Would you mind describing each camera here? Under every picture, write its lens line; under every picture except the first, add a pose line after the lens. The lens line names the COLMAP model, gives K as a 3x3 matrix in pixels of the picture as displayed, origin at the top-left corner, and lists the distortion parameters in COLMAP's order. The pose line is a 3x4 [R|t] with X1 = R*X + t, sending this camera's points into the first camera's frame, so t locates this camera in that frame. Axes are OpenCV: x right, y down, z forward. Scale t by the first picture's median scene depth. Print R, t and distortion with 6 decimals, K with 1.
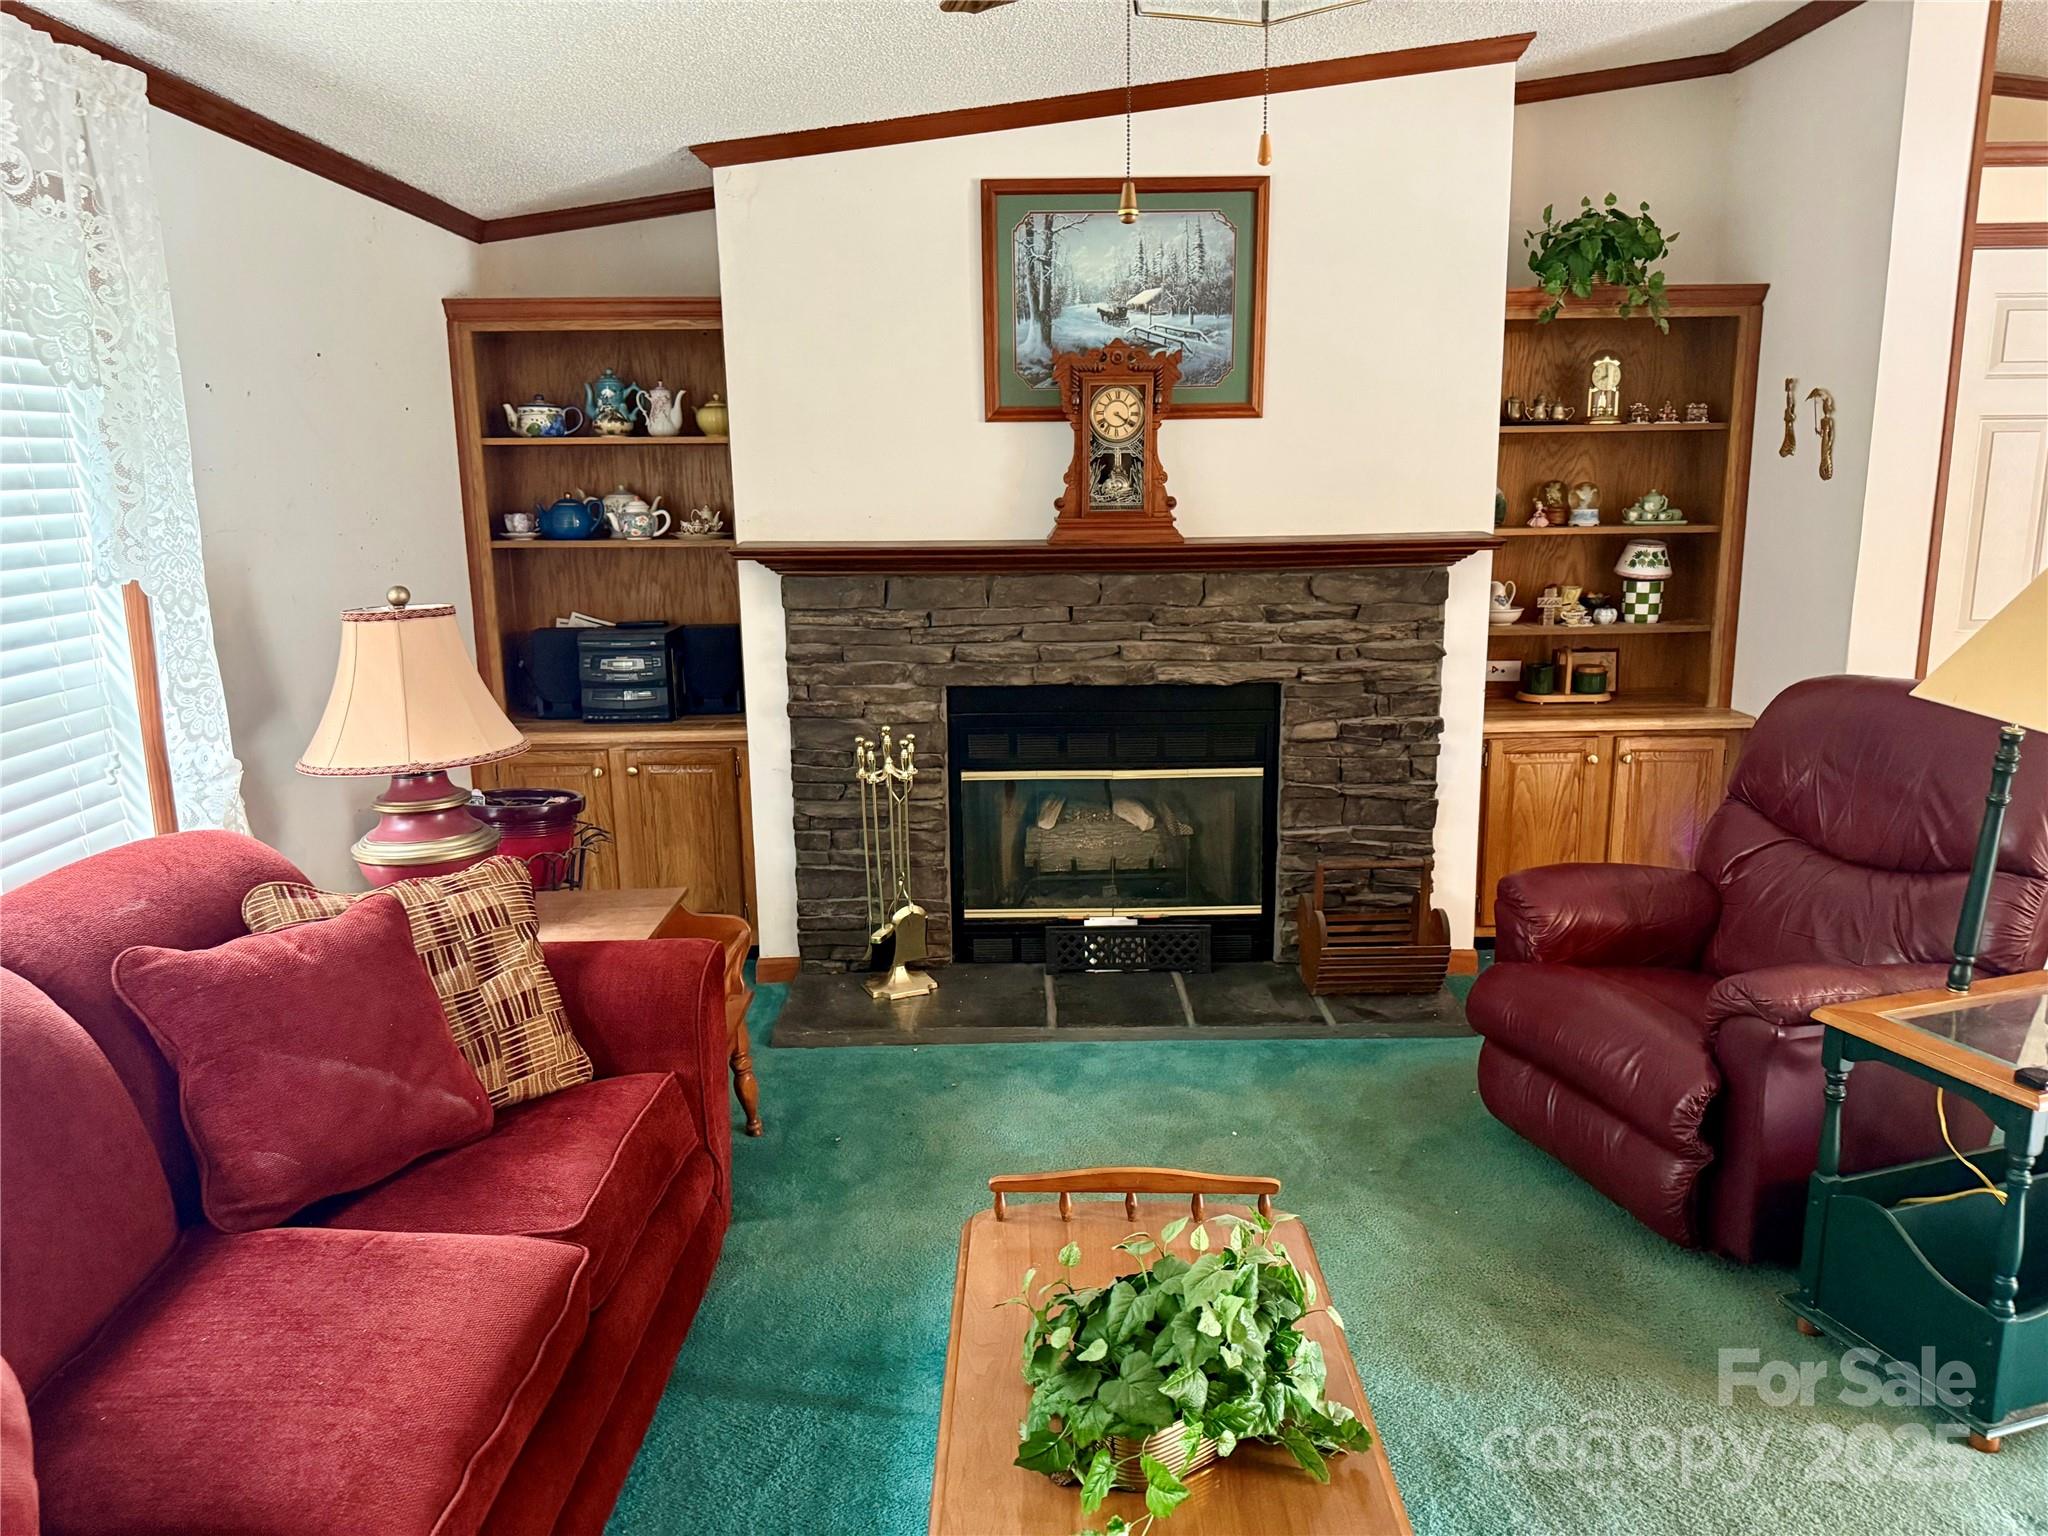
lens RADIAL K [[1479.6, 0, 1017.8], [0, 1479.6, 789.3], [0, 0, 1]] dist [0.061984, -0.073793]
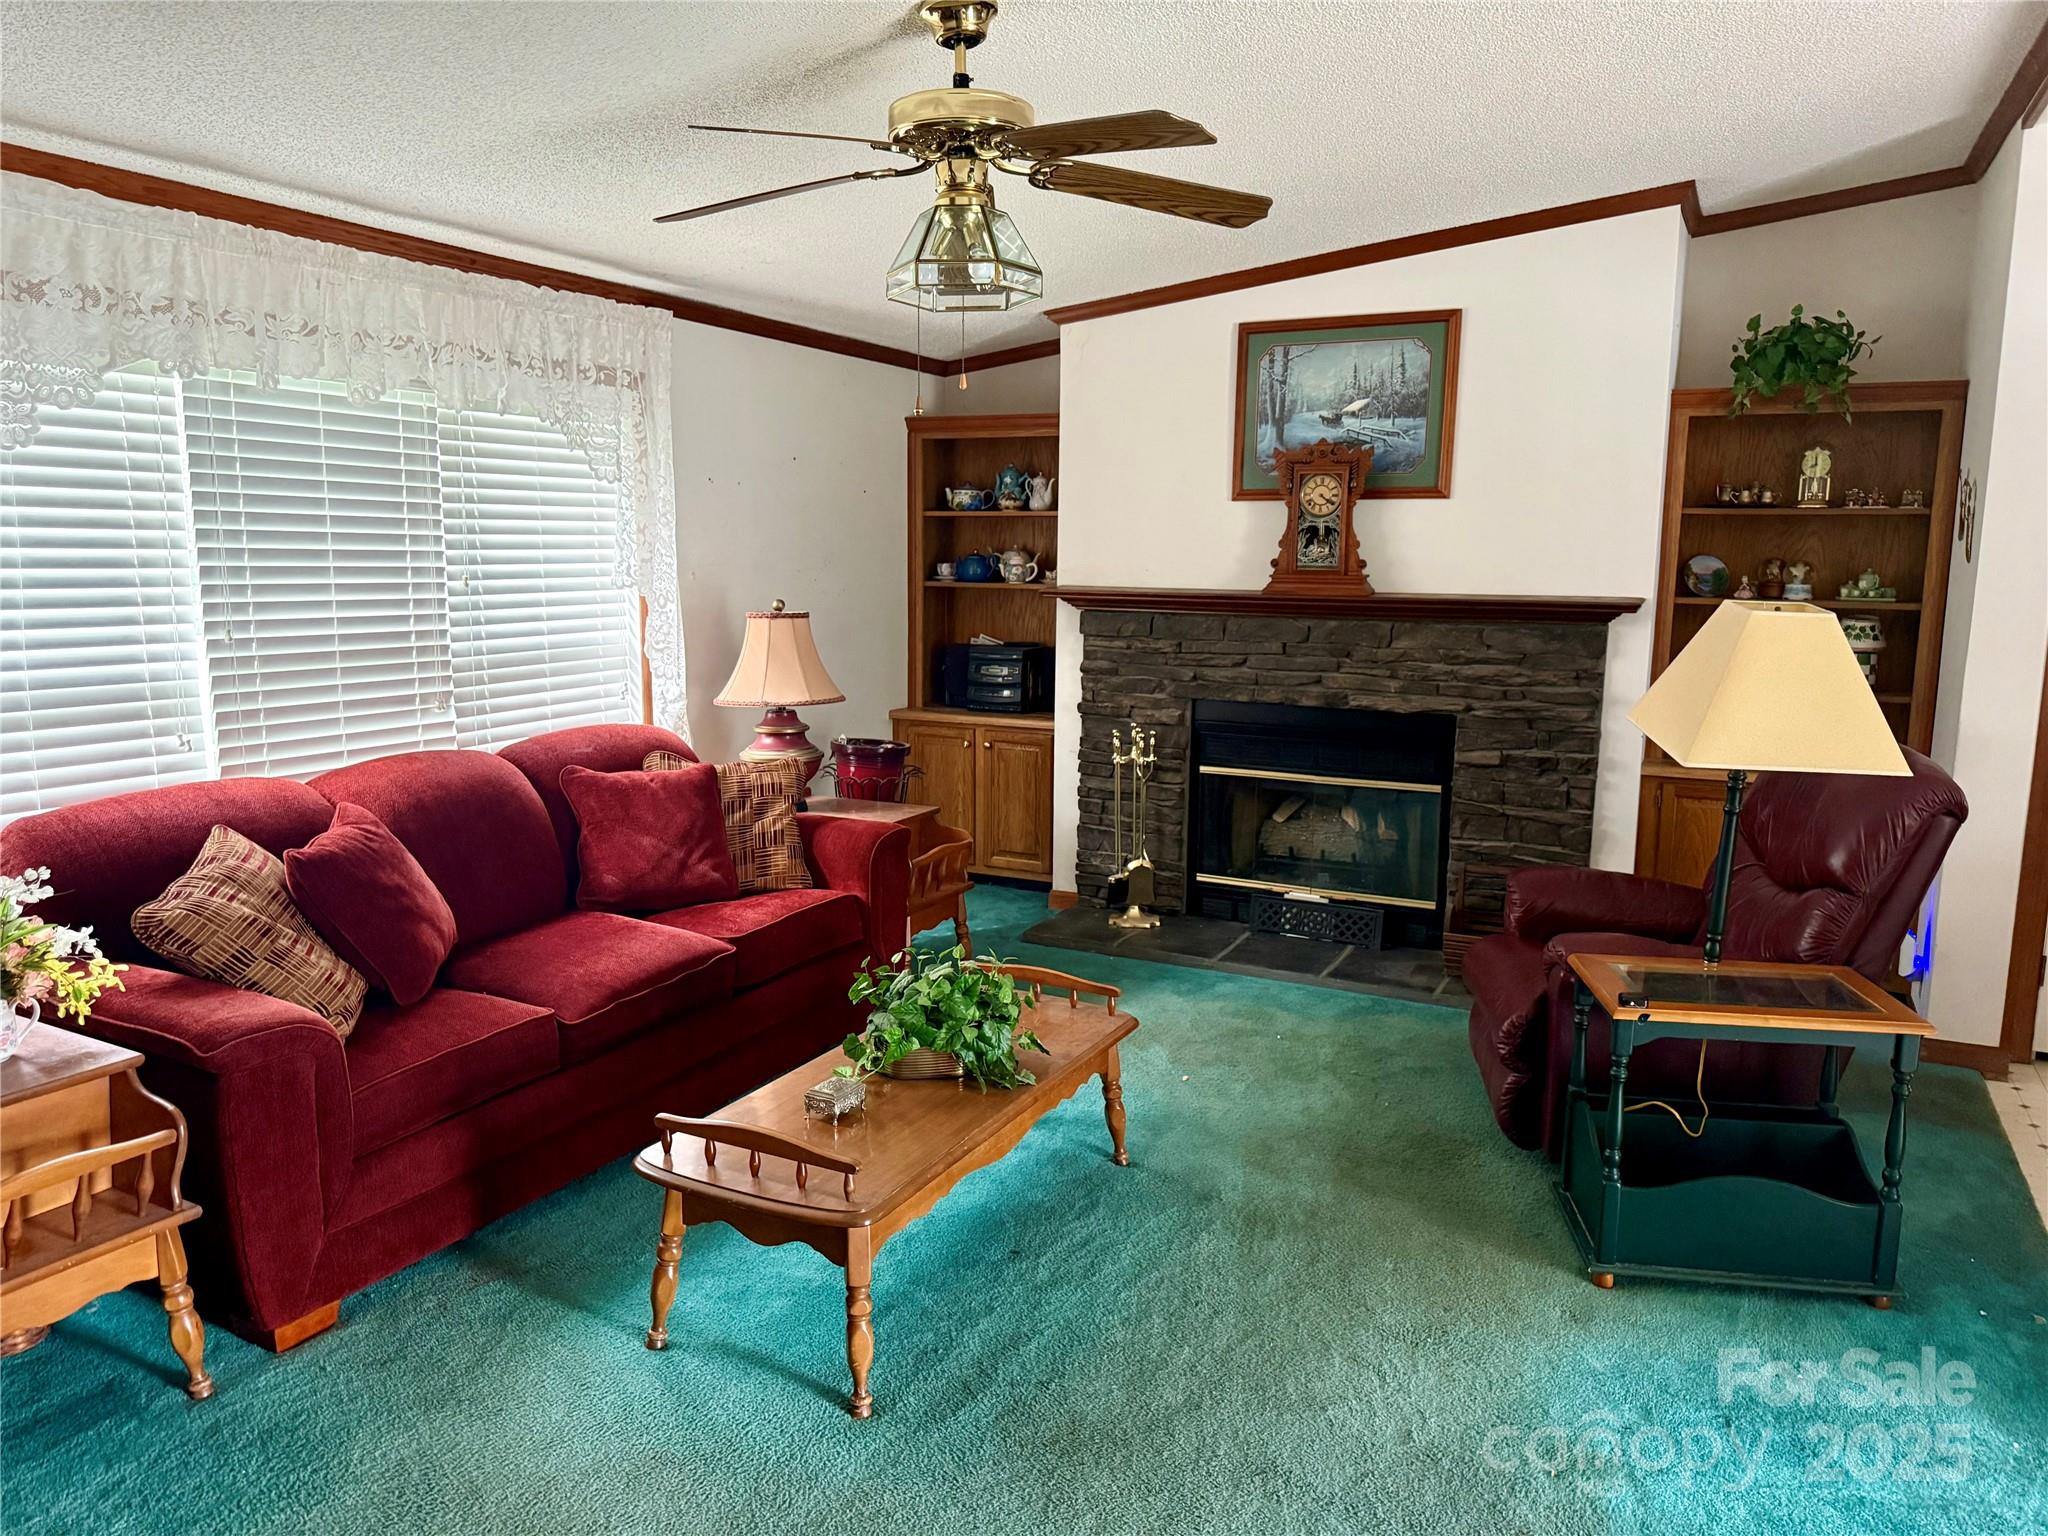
lens RADIAL K [[1479.6, 0, 1017.8], [0, 1479.6, 789.3], [0, 0, 1]] dist [0.061984, -0.073793]
pose [[0.880332, 0.097781, -0.464171, 0.437778], [-0.122716, 0.992158, -0.023735, 0.061091], [0.458210, 0.077856, 0.885428, -0.234097]]
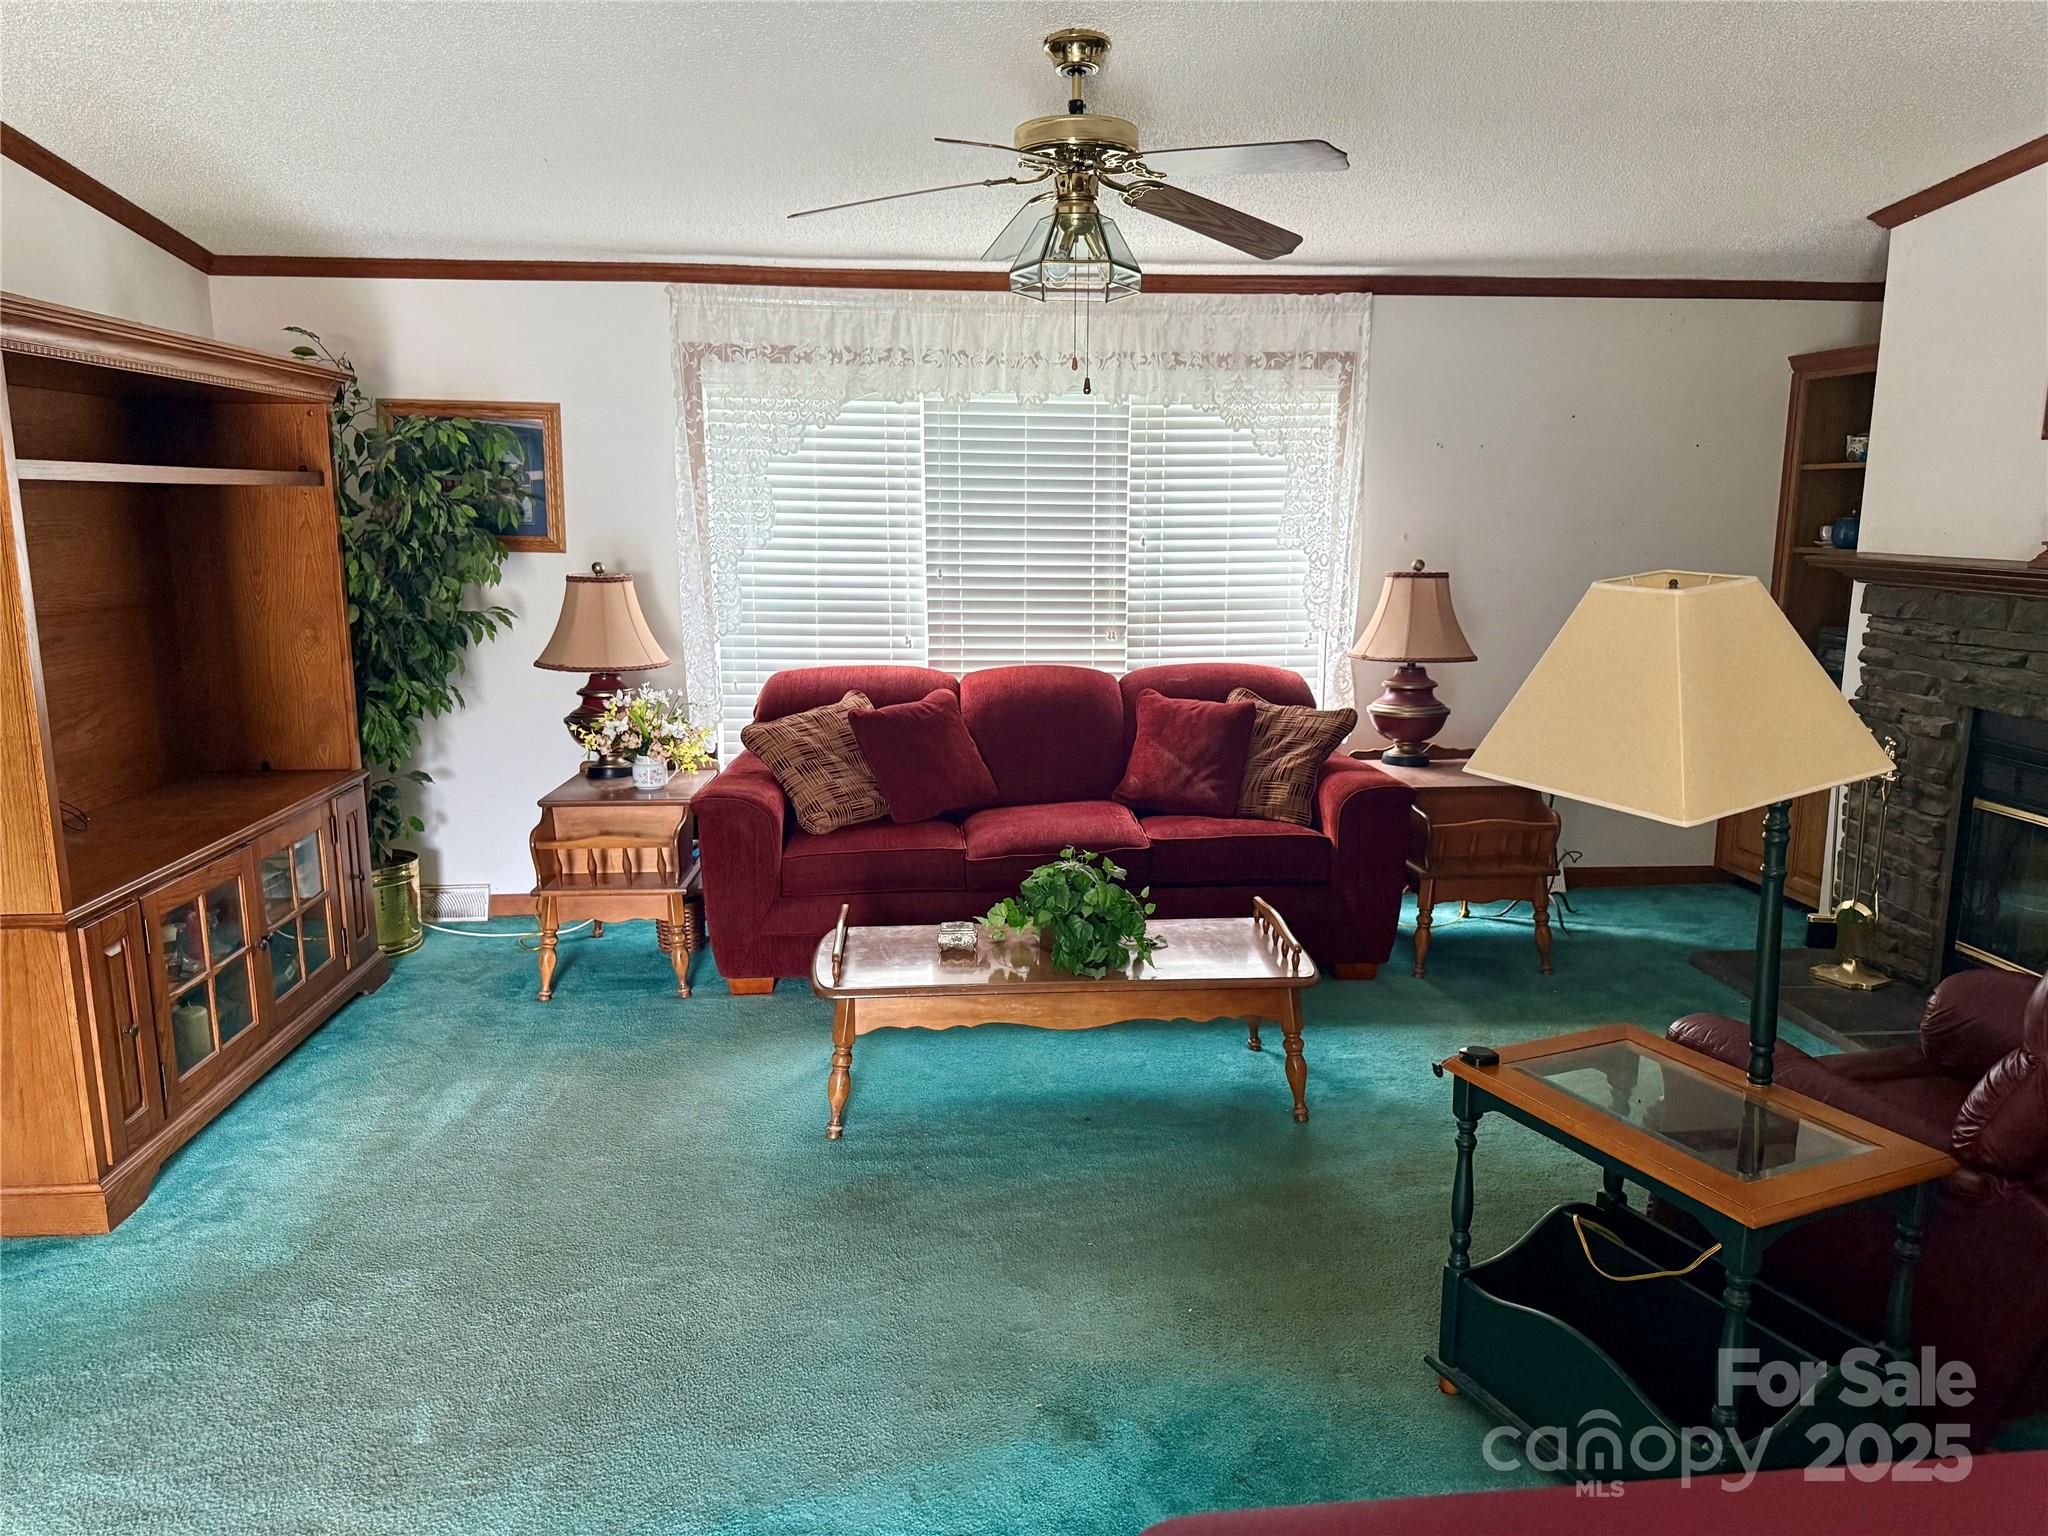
lens RADIAL K [[1428.7, 0, 992.4], [0, 1428.7, 772.3], [0, 0, 1]] dist [0.202769, -0.258006]
pose [[0.064636, 0.192557, -0.979155, 0.891586], [-0.222999, 0.959181, 0.173909, -0.054841], [0.972673, 0.207109, 0.104938, 0.272920]]
